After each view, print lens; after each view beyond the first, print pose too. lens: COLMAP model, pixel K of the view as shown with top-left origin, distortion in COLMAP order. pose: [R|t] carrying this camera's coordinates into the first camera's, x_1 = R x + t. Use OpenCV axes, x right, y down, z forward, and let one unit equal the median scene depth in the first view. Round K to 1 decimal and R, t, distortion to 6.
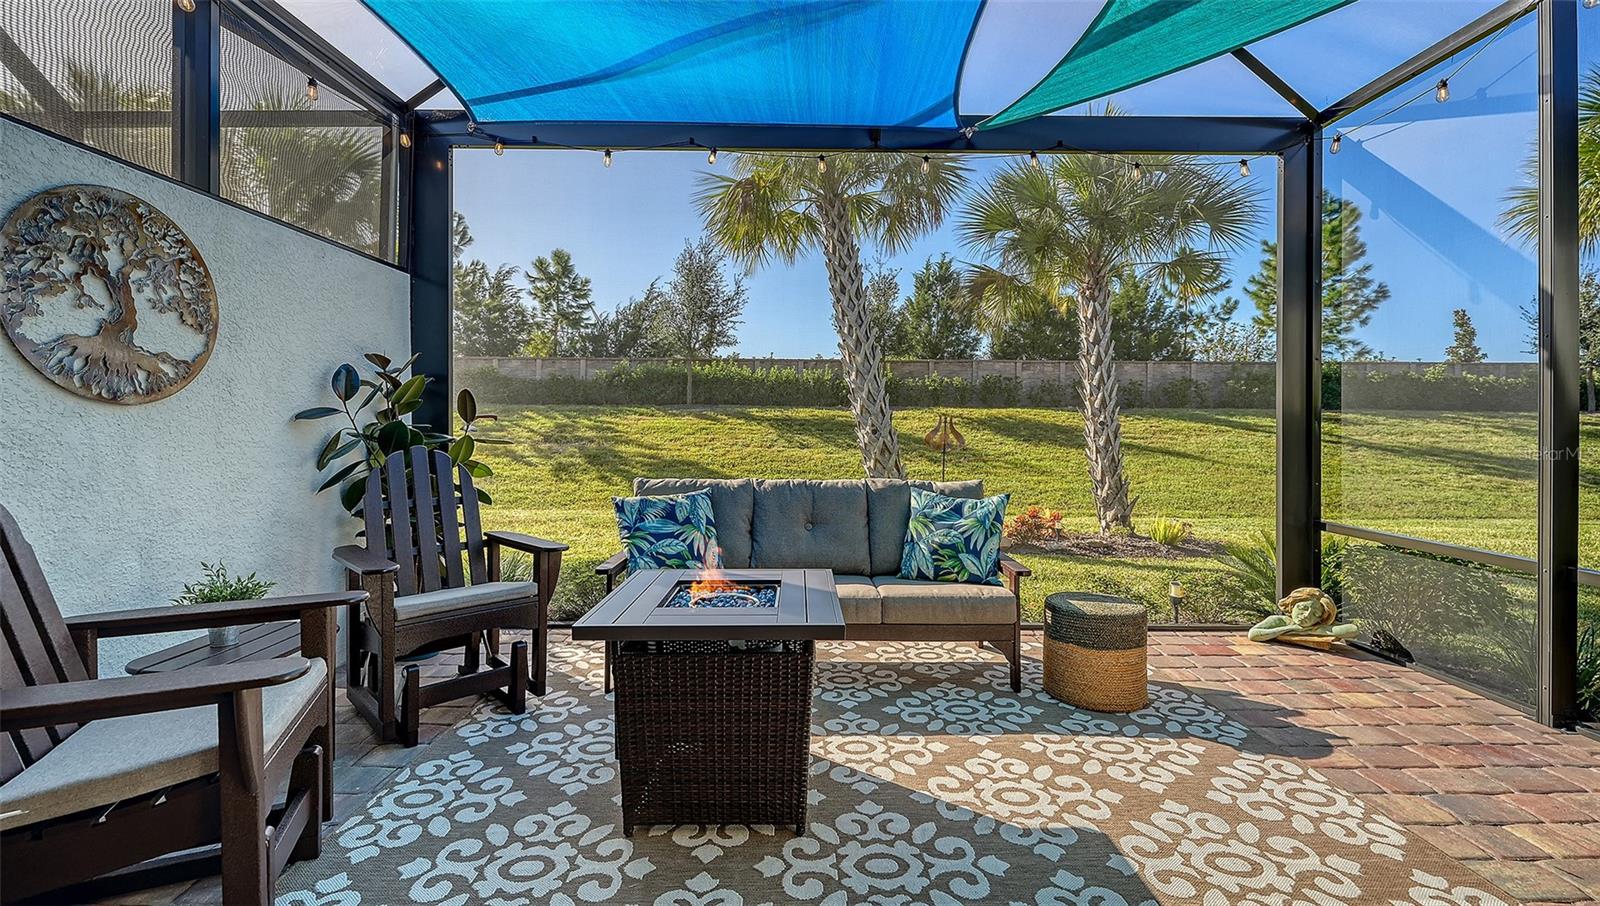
lens RADIAL K [[656.8, 0, 800.7], [0, 656.8, 436.2], [0, 0, 1]] dist [-0.002813, -0.000886]
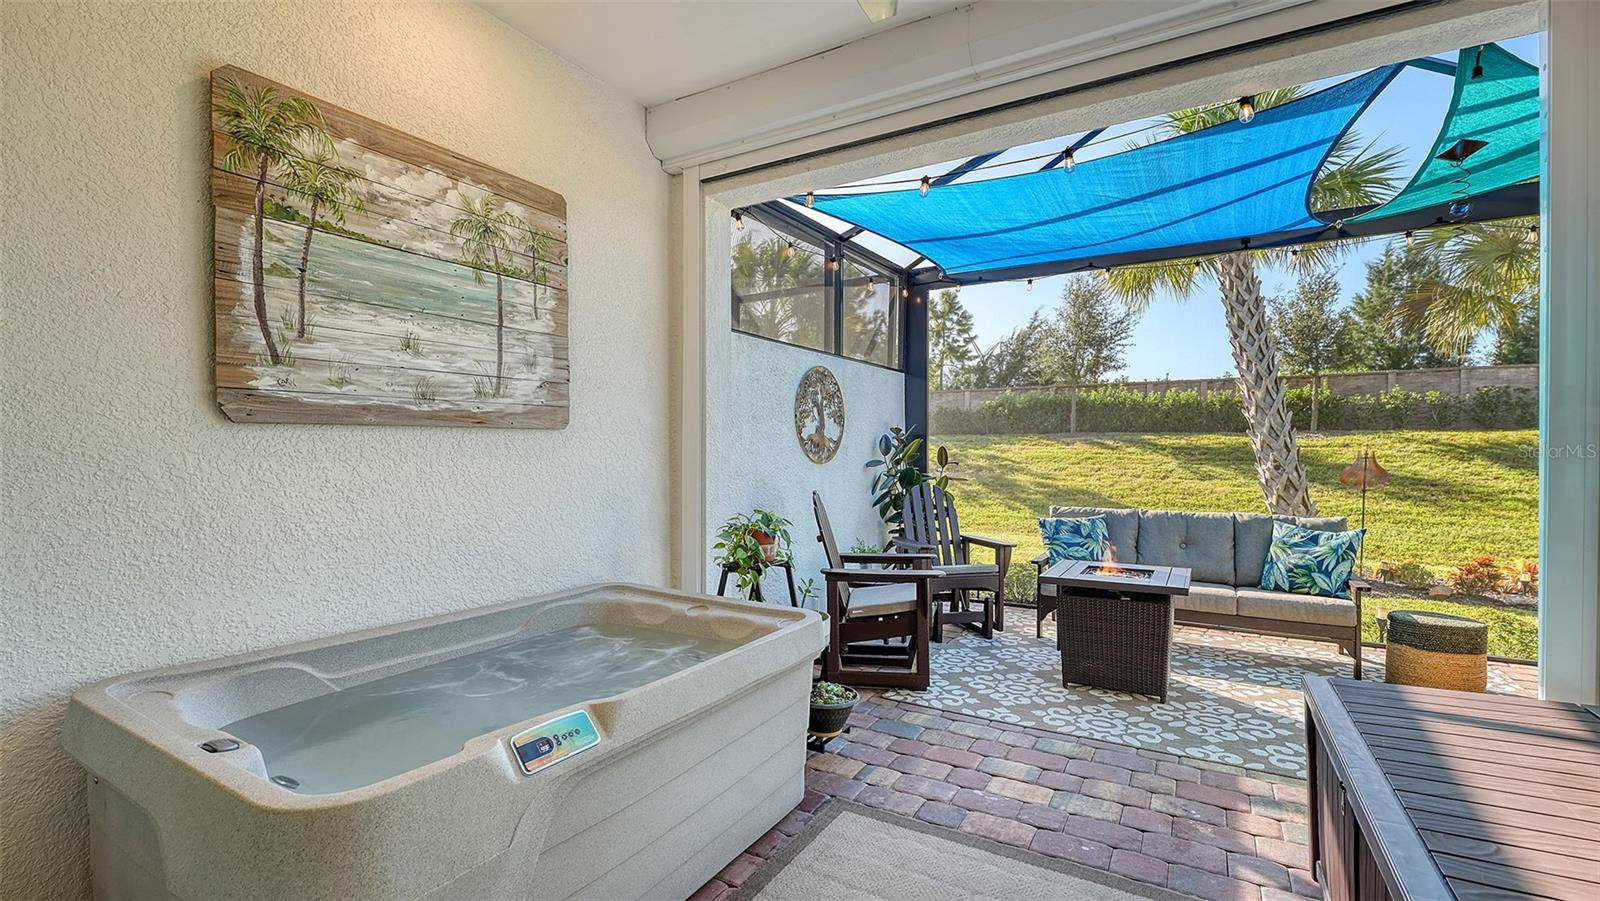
lens RADIAL K [[697.8, 0, 823.8], [0, 697.8, 453.3], [0, 0, 1]] dist [0.008142, -0.003317]
pose [[0.874905, -0.000188, -0.484294, 0.059504], [-0.004934, 0.999945, -0.009301, -0.034780], [0.484269, 0.010527, 0.874856, -0.596845]]
